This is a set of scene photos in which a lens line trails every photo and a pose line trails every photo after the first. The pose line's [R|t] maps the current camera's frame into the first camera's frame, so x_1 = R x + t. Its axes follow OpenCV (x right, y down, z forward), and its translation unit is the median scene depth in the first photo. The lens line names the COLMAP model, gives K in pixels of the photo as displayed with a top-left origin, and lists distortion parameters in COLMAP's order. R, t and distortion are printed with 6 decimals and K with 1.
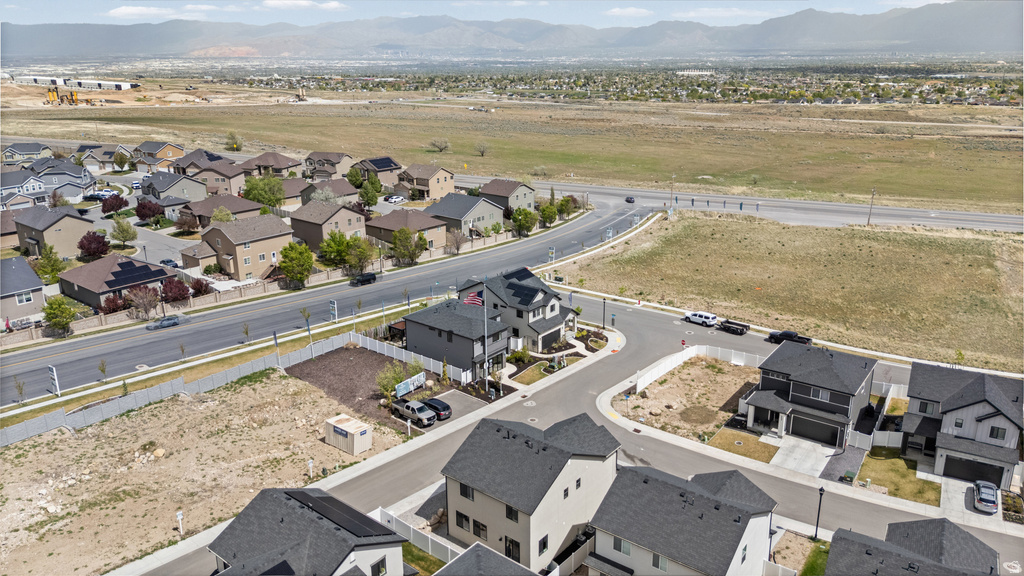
lens RADIAL K [[707.2, 0, 512.0], [0, 707.2, 288.0], [0, 0, 1]] dist [0.099619, -0.122052]
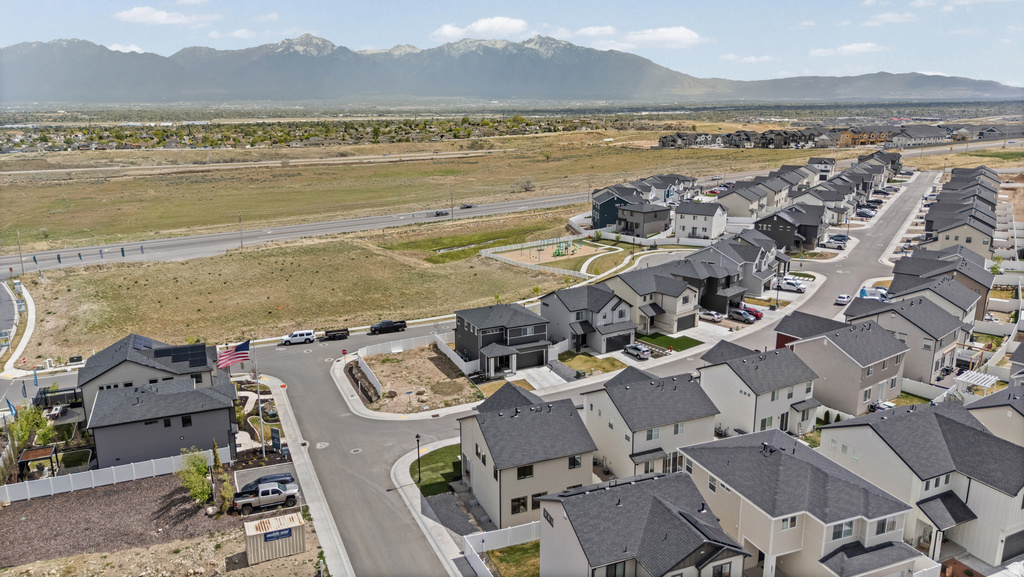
lens RADIAL K [[707.2, 0, 512.0], [0, 707.2, 288.5], [0, 0, 1]] dist [0.099619, -0.122052]
pose [[0.524069, -0.229753, 0.820101, -0.558769], [0.276817, 0.956595, 0.091097, -0.046917], [-0.805434, 0.179277, 0.564921, 0.241352]]
